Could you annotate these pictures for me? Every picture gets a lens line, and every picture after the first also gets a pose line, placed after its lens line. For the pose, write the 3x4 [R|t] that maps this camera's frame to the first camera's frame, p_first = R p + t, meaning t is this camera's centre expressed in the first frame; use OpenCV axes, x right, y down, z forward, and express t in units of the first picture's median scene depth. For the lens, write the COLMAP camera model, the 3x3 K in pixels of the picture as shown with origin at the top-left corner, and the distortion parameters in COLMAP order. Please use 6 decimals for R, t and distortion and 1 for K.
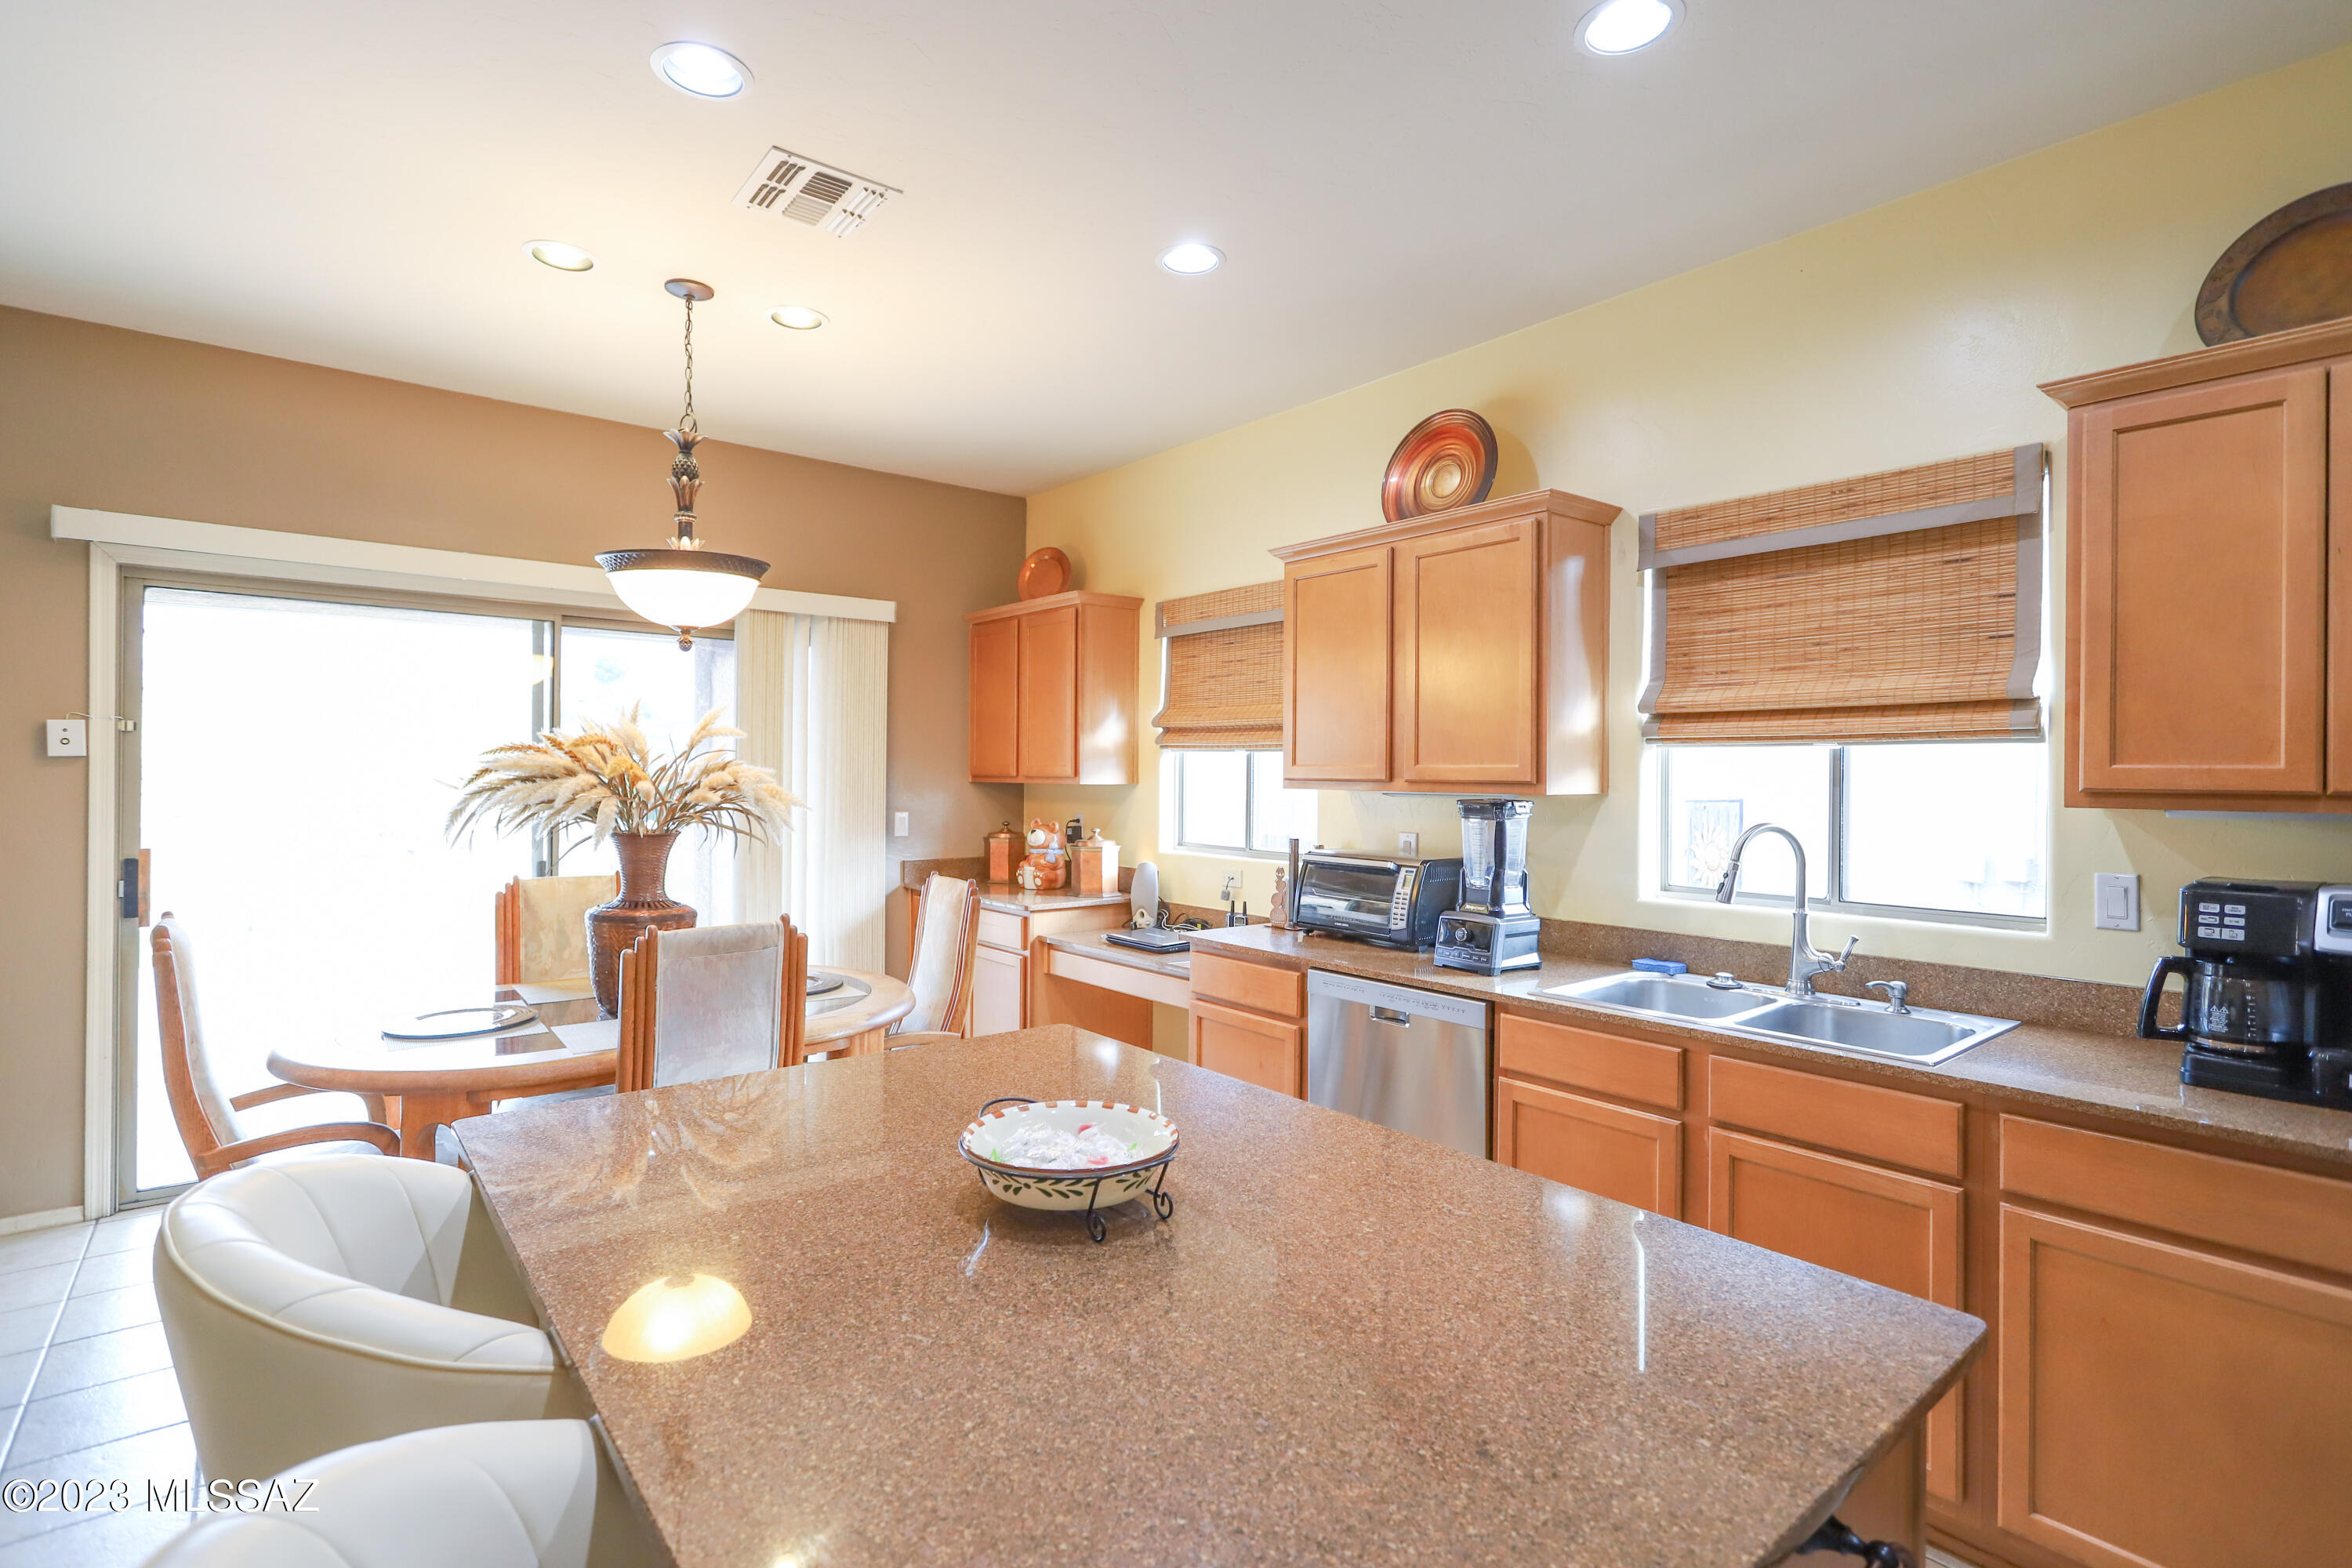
lens RADIAL K [[1125.2, 0, 1185.4], [0, 1125.2, 782.2], [0, 0, 1]] dist [0.002576, 0.002409]
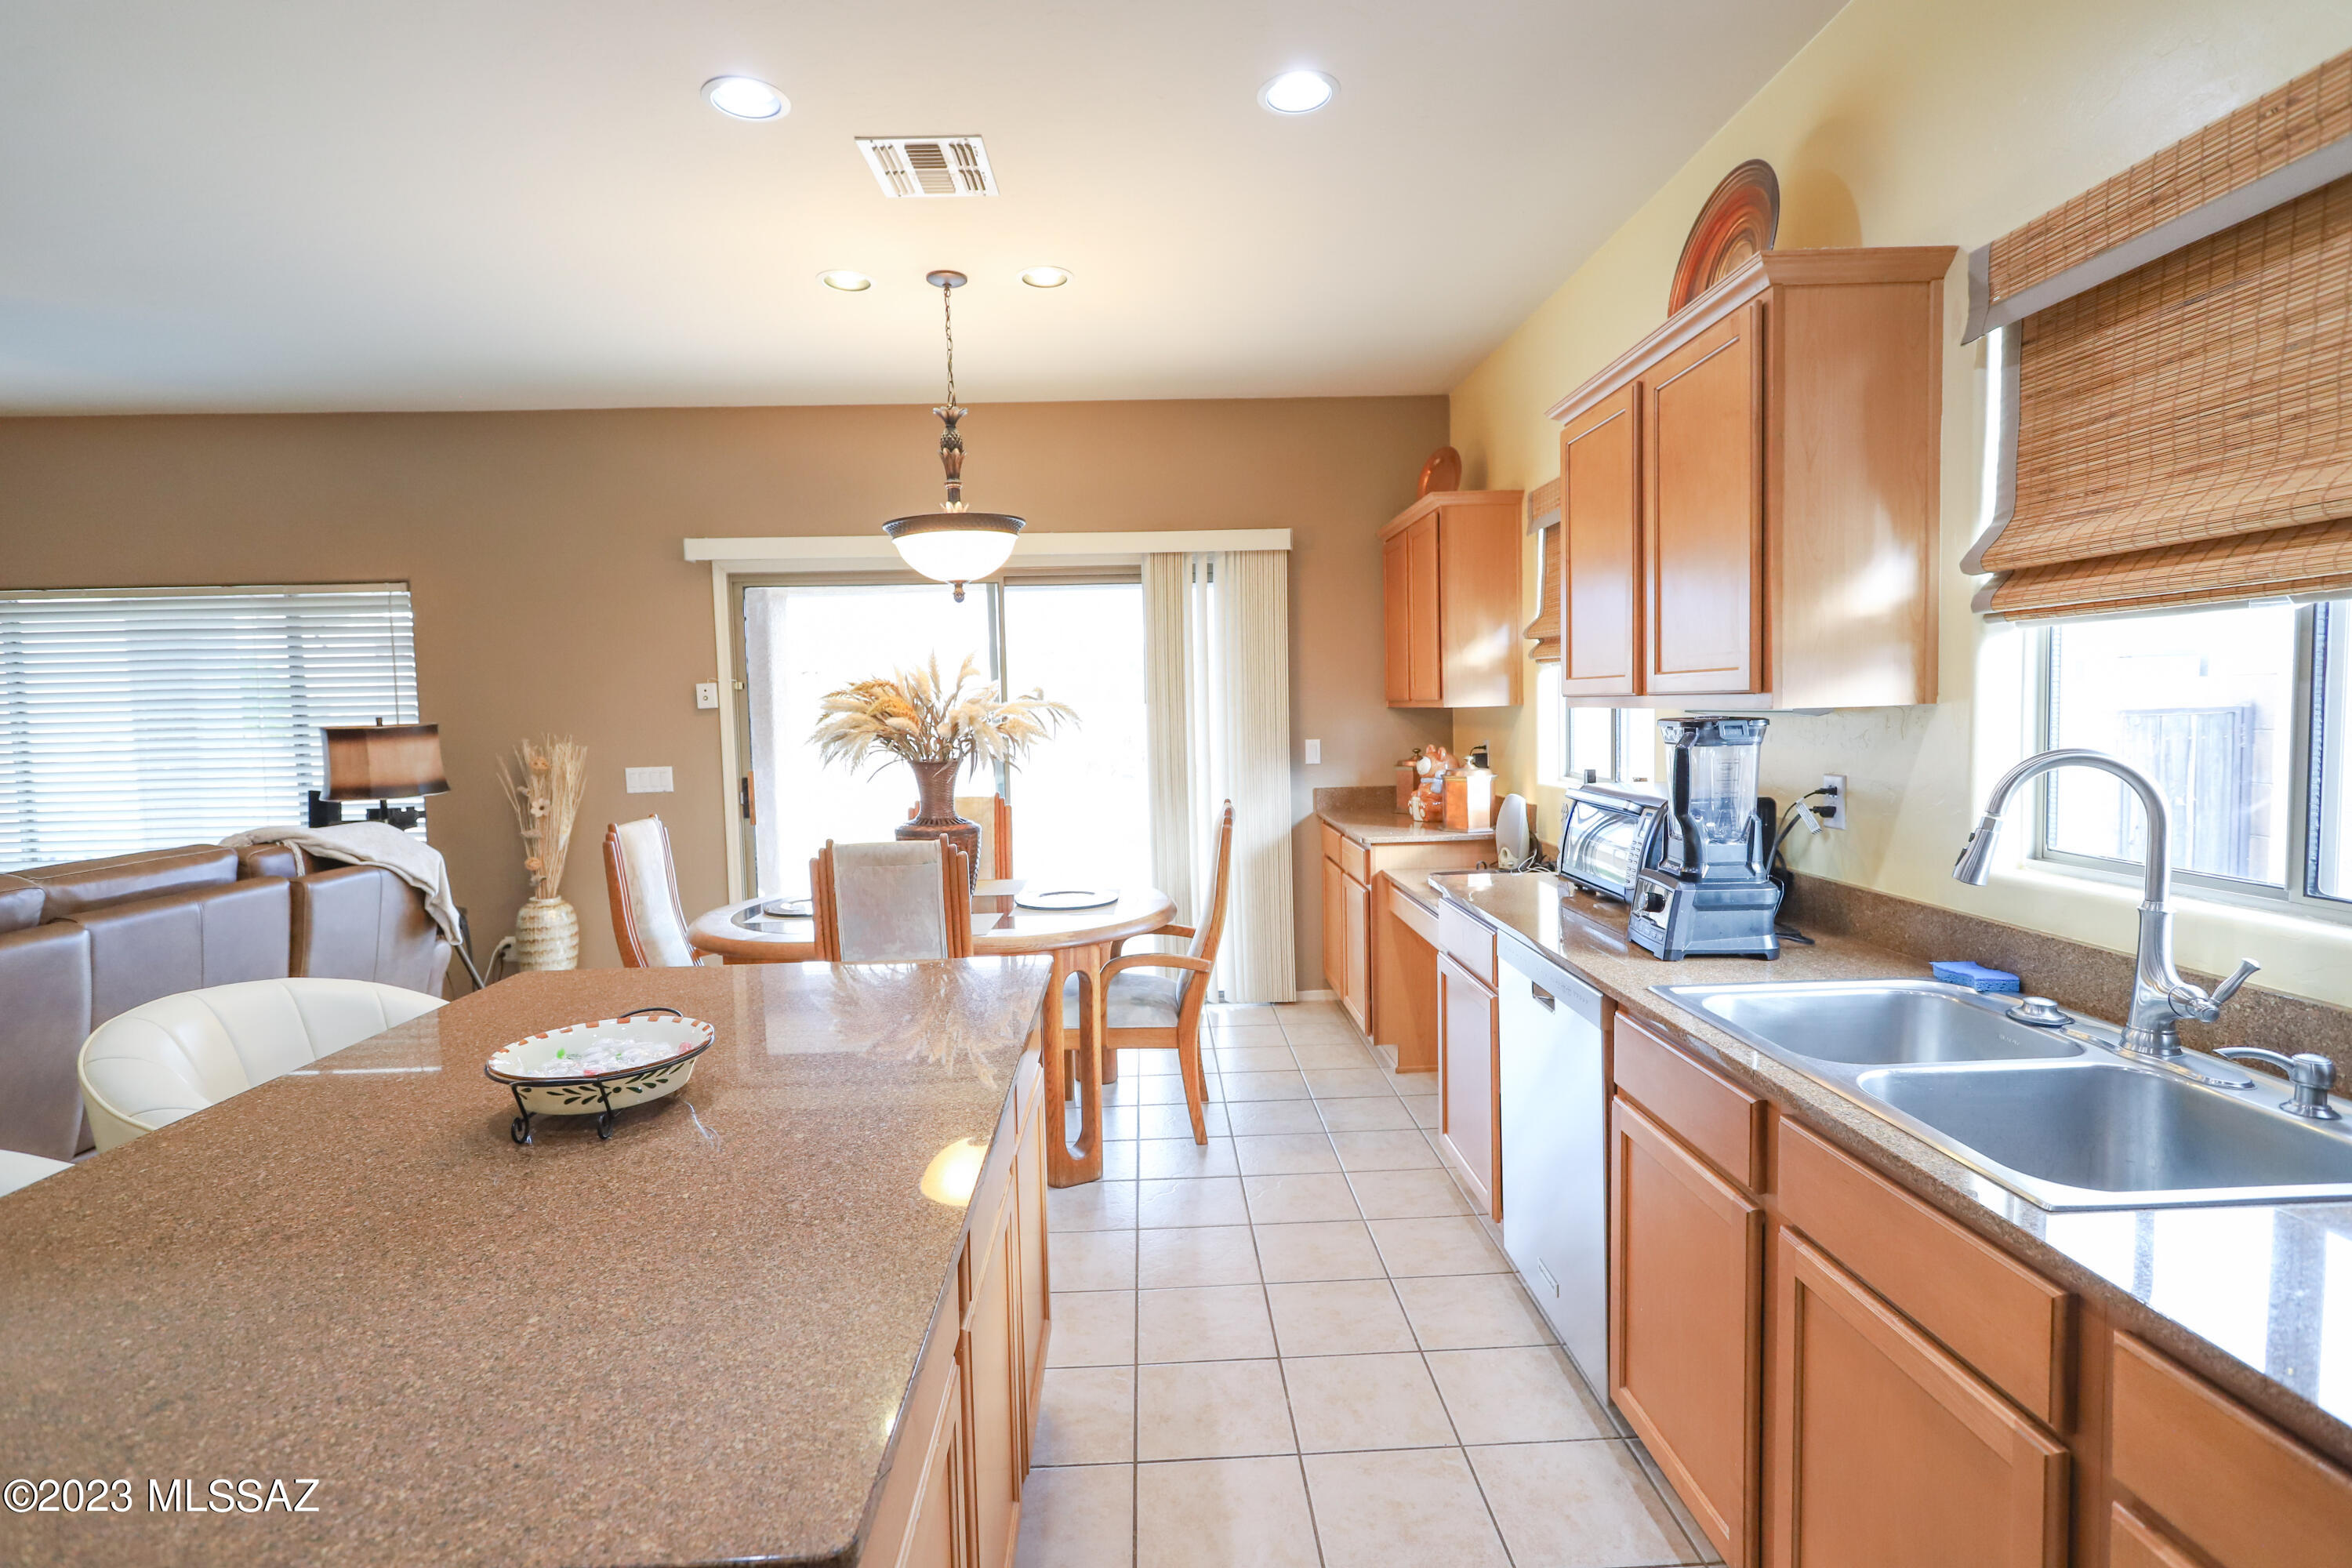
lens RADIAL K [[1125.2, 0, 1176.0], [0, 1125.2, 778.8], [0, 0, 1]] dist [0.002576, 0.002409]
pose [[0.789074, 0.012513, -0.614171, 0.439827], [0.026047, 0.998212, 0.053802, 0.007025], [0.613745, -0.058452, 0.787337, 0.225879]]
